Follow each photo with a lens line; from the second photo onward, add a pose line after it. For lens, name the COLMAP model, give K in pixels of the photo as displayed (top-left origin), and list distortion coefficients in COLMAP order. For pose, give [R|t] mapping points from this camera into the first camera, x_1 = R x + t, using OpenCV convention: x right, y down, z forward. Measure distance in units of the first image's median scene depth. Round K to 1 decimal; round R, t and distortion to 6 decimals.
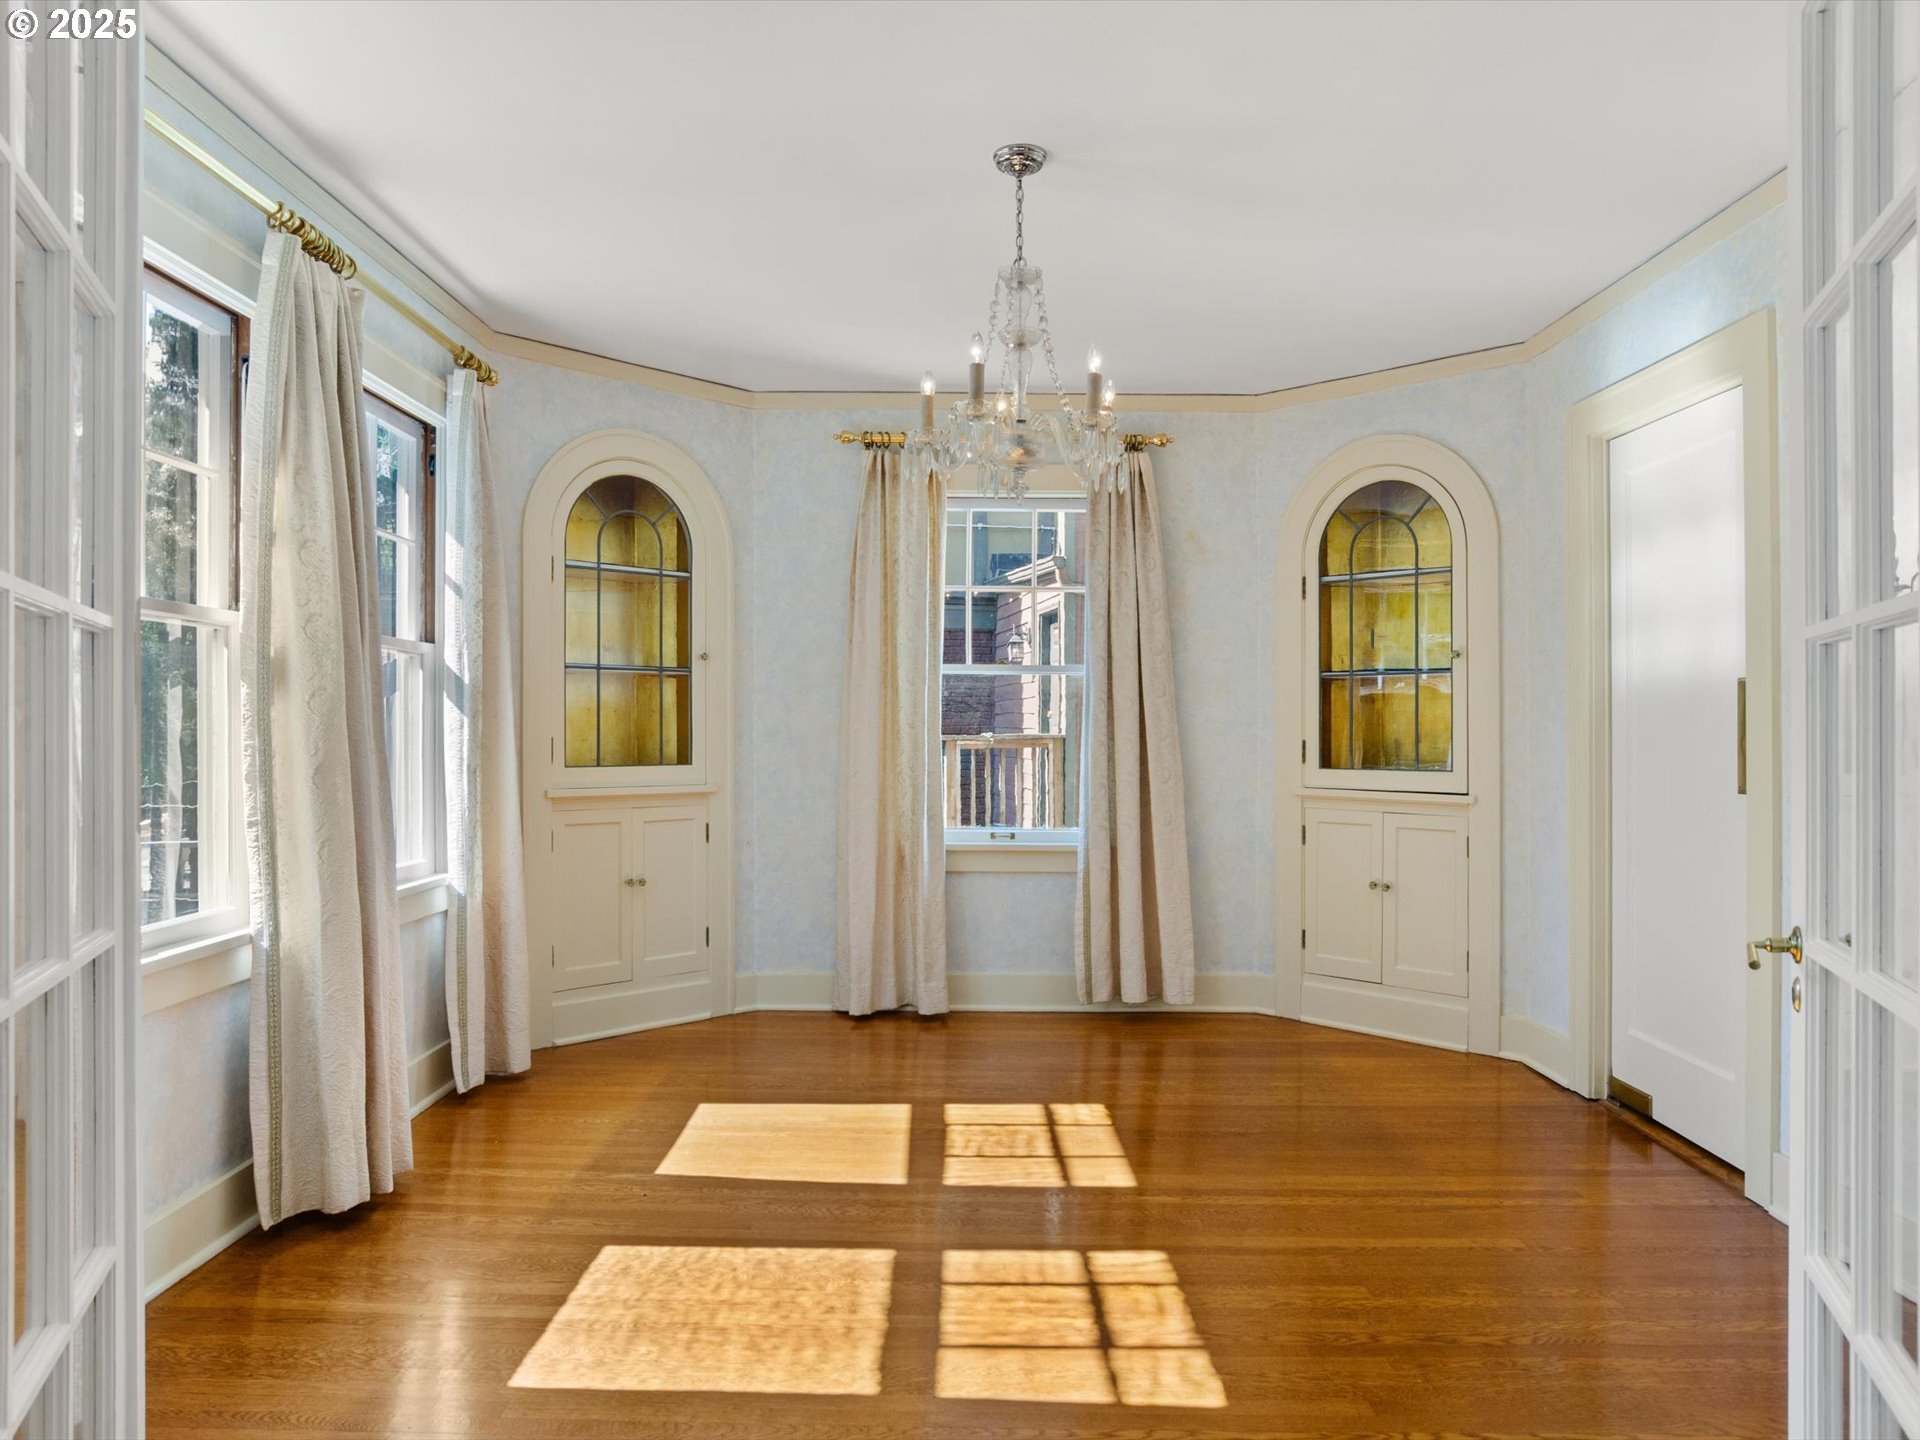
lens RADIAL K [[1227.4, 0, 967.6], [0, 1227.4, 732.0], [0, 0, 1]] dist [-0.019992, -0.001558]
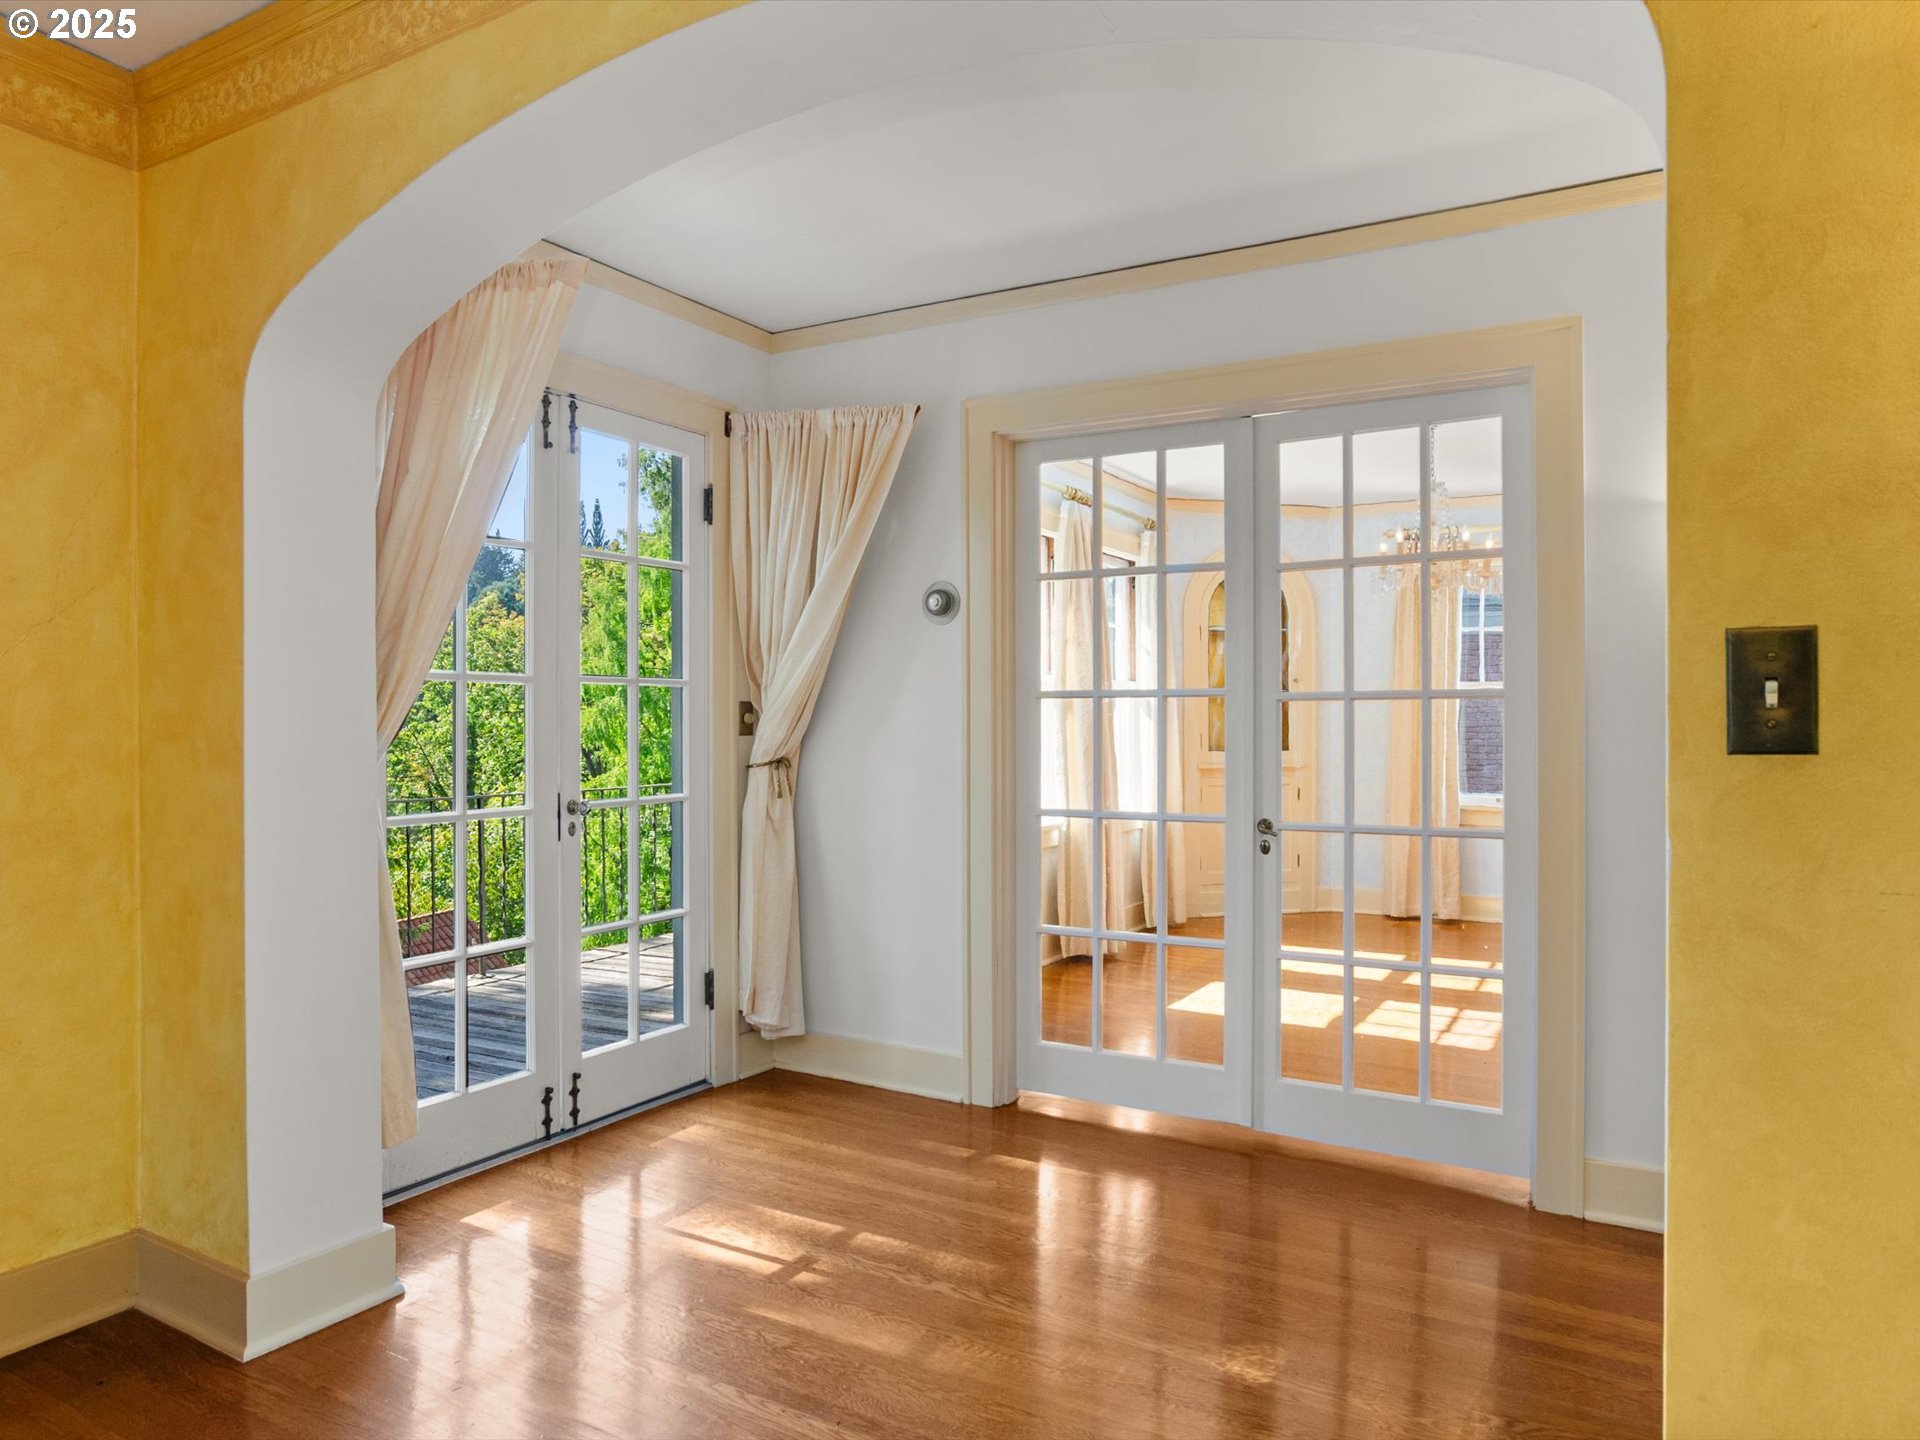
lens RADIAL K [[1227.4, 0, 965.6], [0, 1227.4, 722.6], [0, 0, 1]] dist [-0.019992, -0.001558]
pose [[0.856480, -0.003433, -0.516168, 0.289423], [0.003812, 0.999993, -0.000326, -0.011645], [0.516165, -0.001689, 0.856487, -0.692829]]
